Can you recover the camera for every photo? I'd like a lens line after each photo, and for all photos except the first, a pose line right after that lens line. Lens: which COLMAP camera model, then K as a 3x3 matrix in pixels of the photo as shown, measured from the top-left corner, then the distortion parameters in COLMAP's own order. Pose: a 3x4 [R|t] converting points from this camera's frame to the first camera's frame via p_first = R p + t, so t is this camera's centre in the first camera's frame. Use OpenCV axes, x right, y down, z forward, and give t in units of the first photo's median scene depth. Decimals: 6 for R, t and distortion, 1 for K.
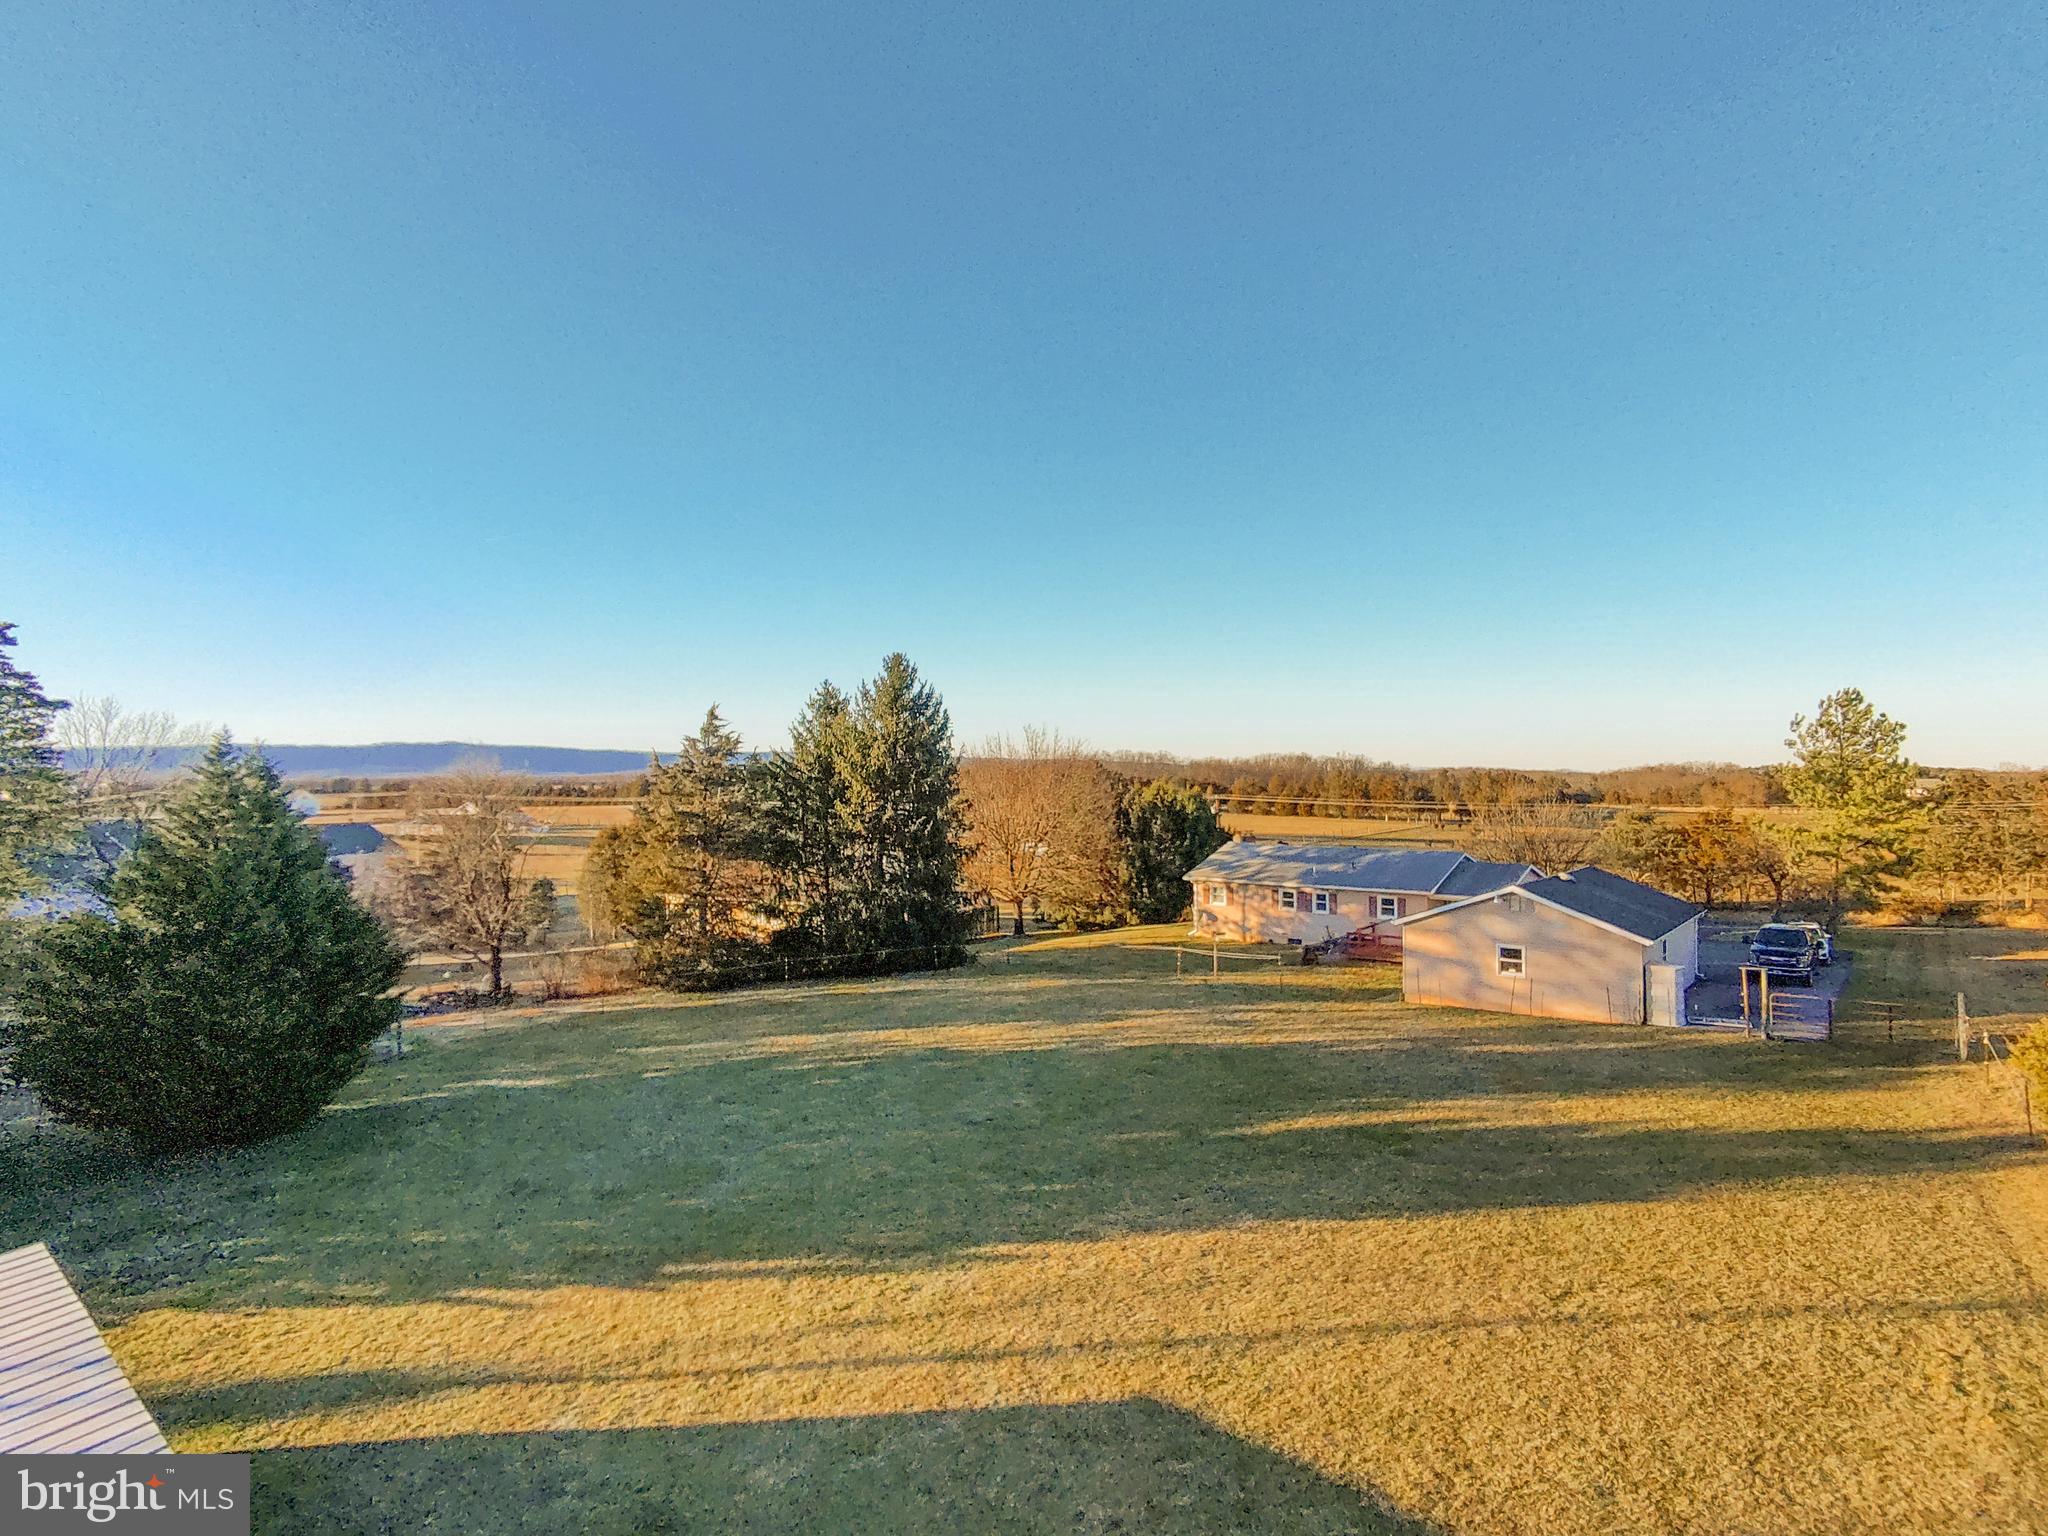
lens RADIAL K [[1097.3, 0, 1032.6], [0, 1097.3, 807.8], [0, 0, 1]] dist [0.000801, -0.008977]
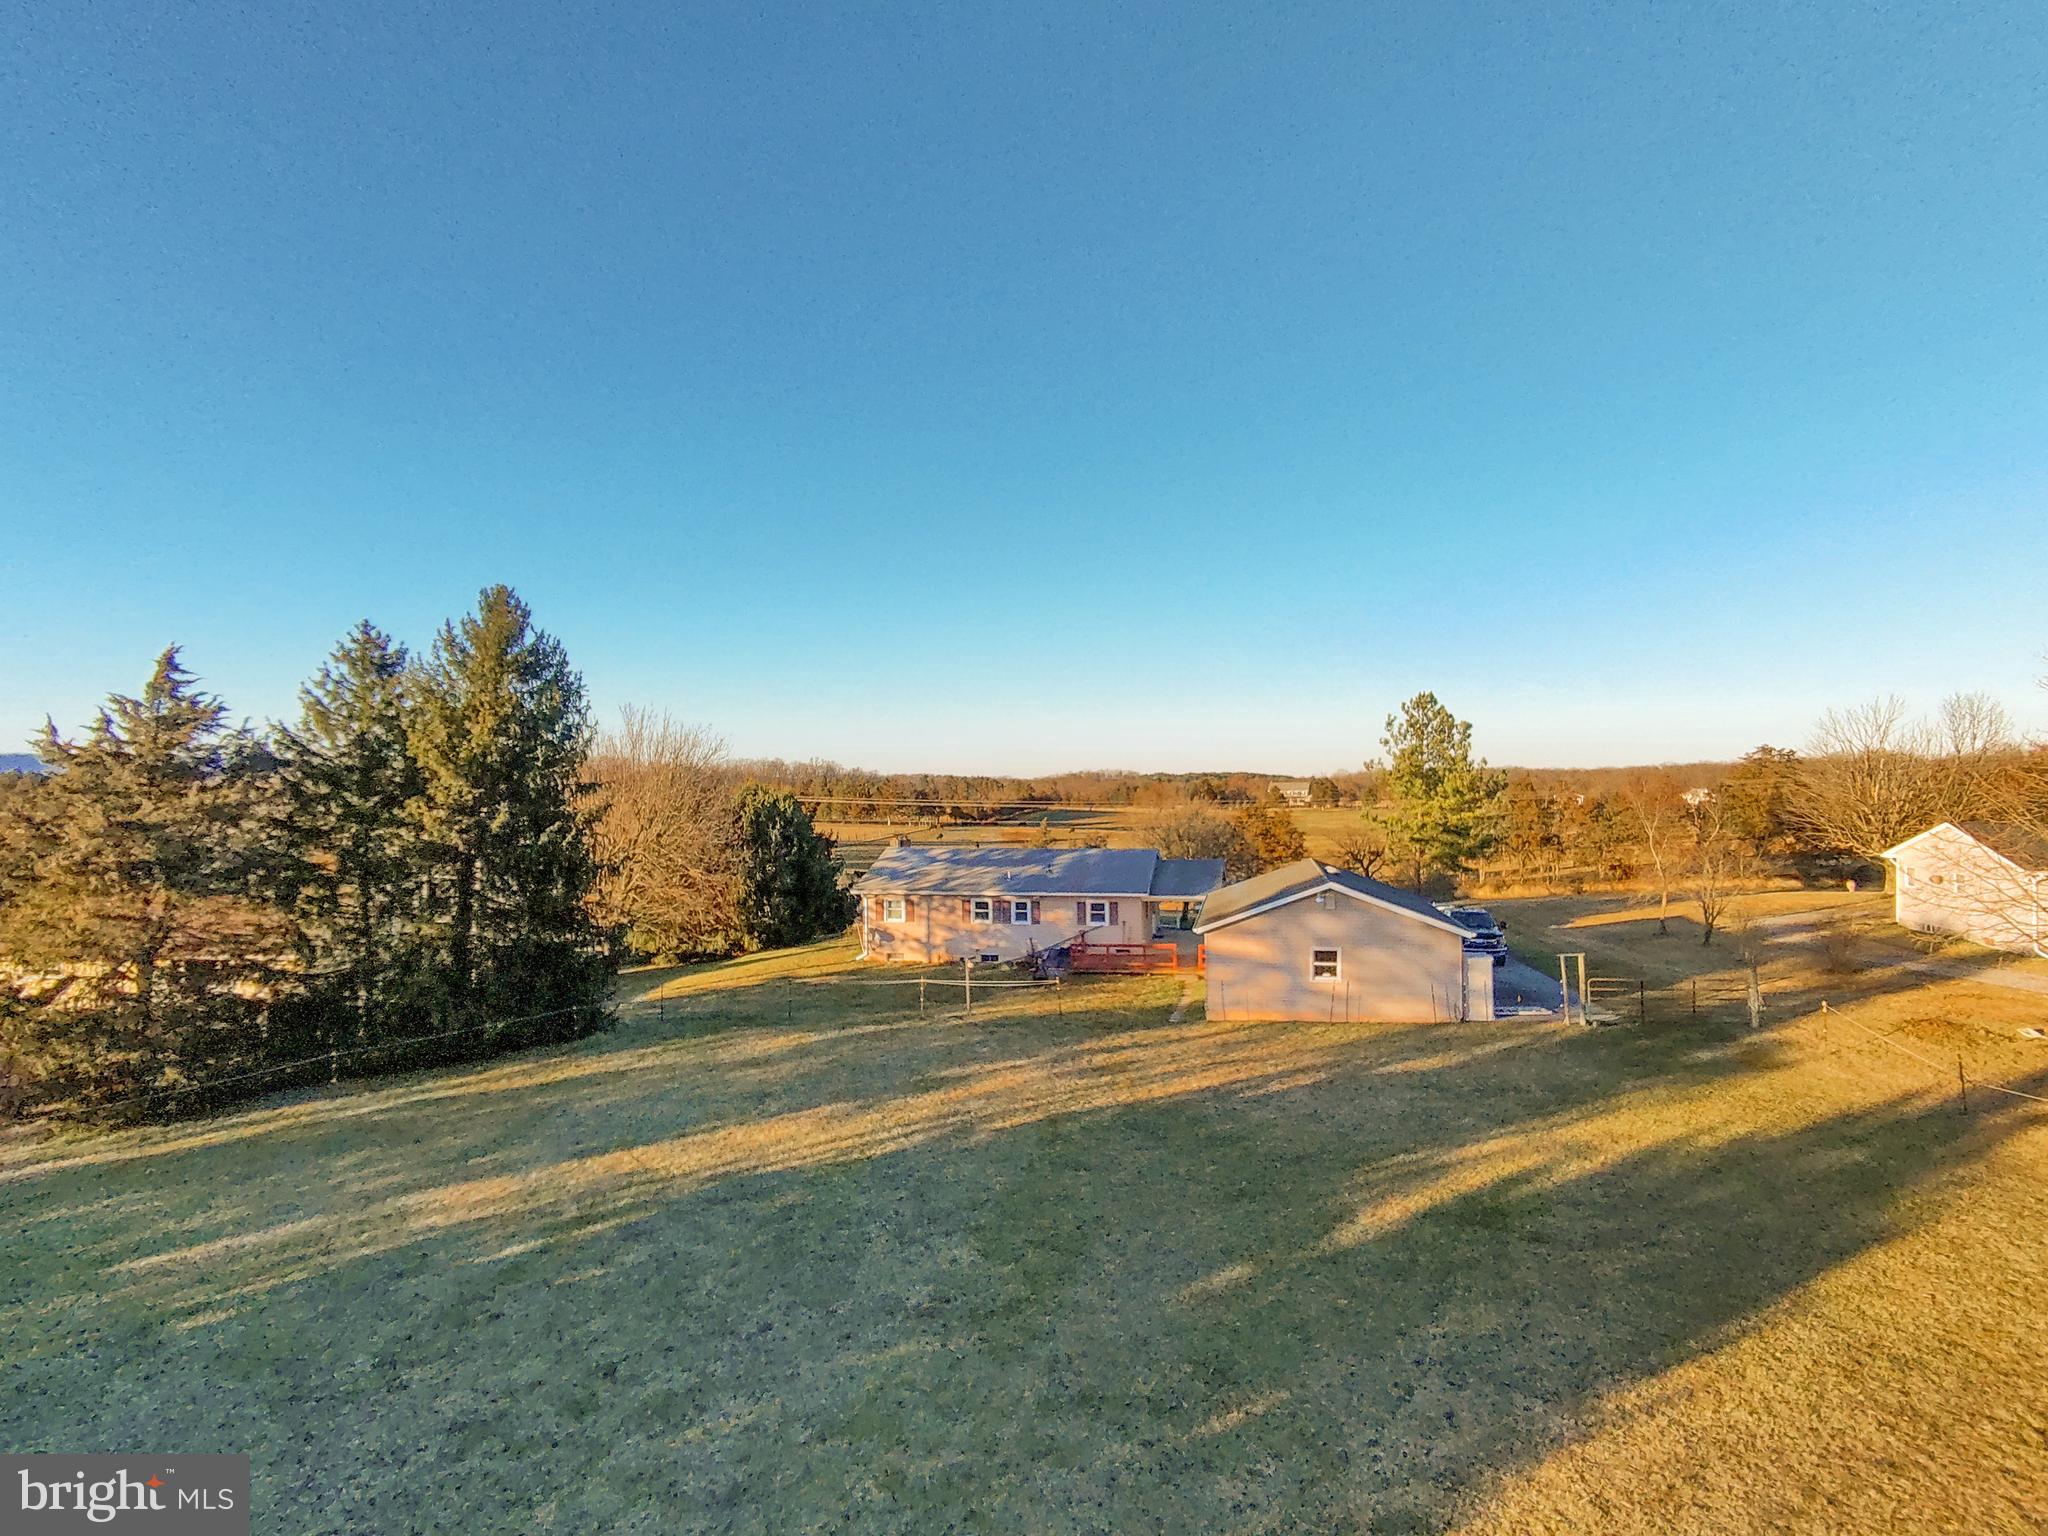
lens RADIAL K [[1097.3, 0, 1032.6], [0, 1097.3, 807.8], [0, 0, 1]] dist [0.000801, -0.008977]
pose [[0.882170, -0.014282, 0.470715, -0.147694], [0.017598, 0.999842, -0.002645, 0.005884], [-0.470603, 0.010617, 0.882281, 0.226627]]
